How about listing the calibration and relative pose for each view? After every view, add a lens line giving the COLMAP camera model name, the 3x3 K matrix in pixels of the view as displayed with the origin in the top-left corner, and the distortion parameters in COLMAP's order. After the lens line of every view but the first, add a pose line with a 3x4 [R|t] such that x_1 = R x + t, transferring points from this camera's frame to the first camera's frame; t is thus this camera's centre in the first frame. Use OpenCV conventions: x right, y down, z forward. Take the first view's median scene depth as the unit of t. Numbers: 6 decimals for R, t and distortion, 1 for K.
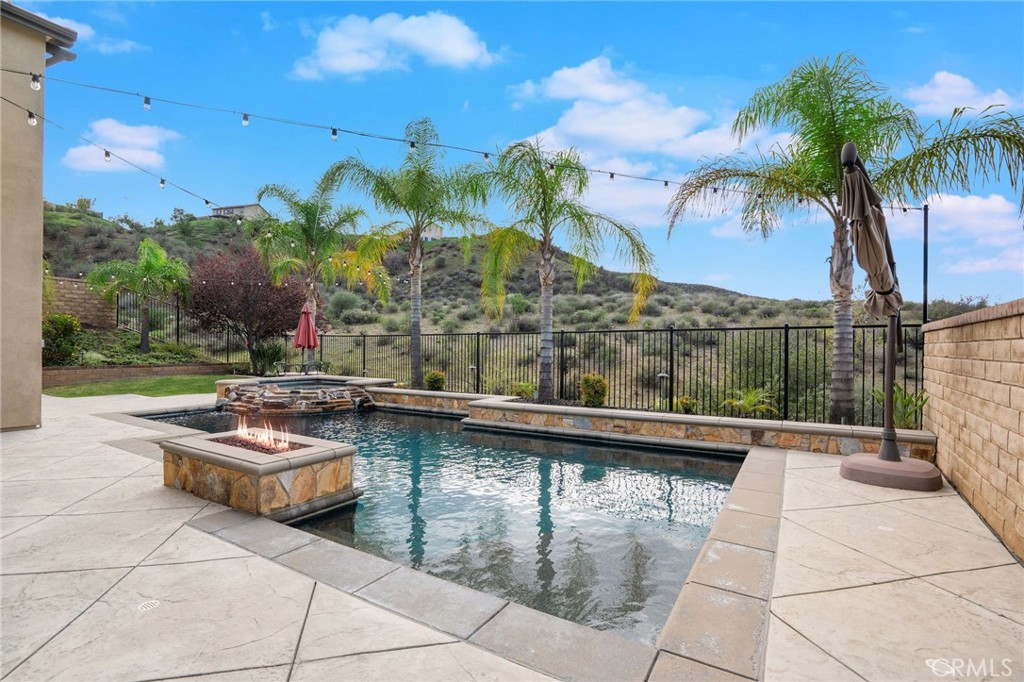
lens RADIAL K [[483.1, 0, 494.3], [0, 483.1, 341.4], [0, 0, 1]] dist [-0.030428, 0.000733]
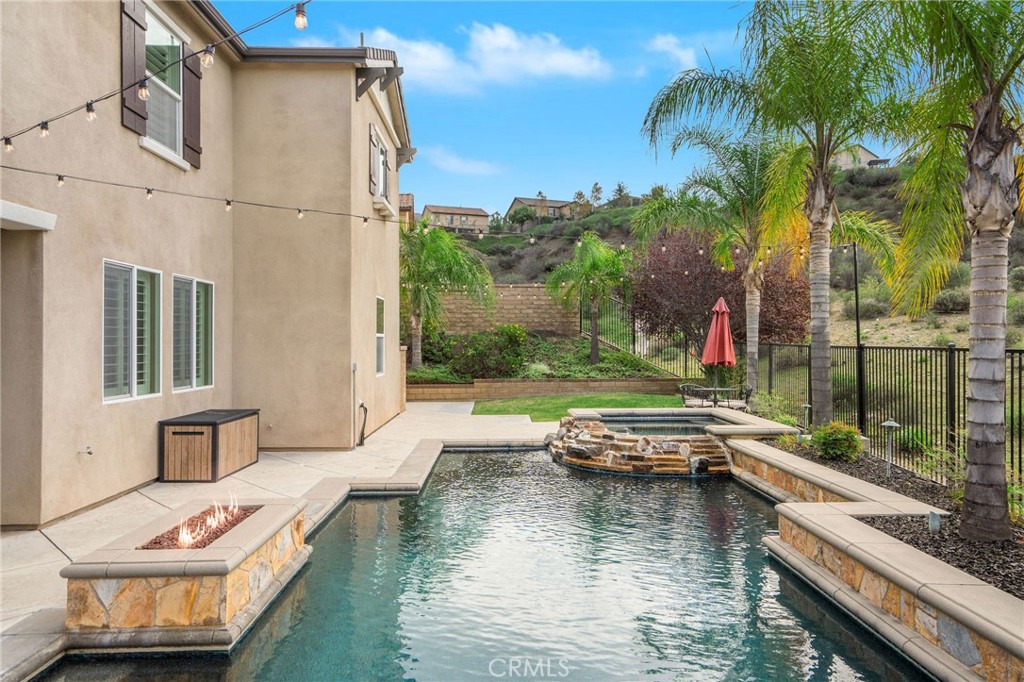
lens RADIAL K [[657.8, 0, 512.4], [0, 657.8, 329.4], [0, 0, 1]] dist [0.004334, 0.005824]
pose [[0.563839, -0.022501, -0.825578, 0.284396], [0.014178, 0.999745, -0.017565, -0.033438], [0.825763, -0.001801, 0.564014, 0.342375]]
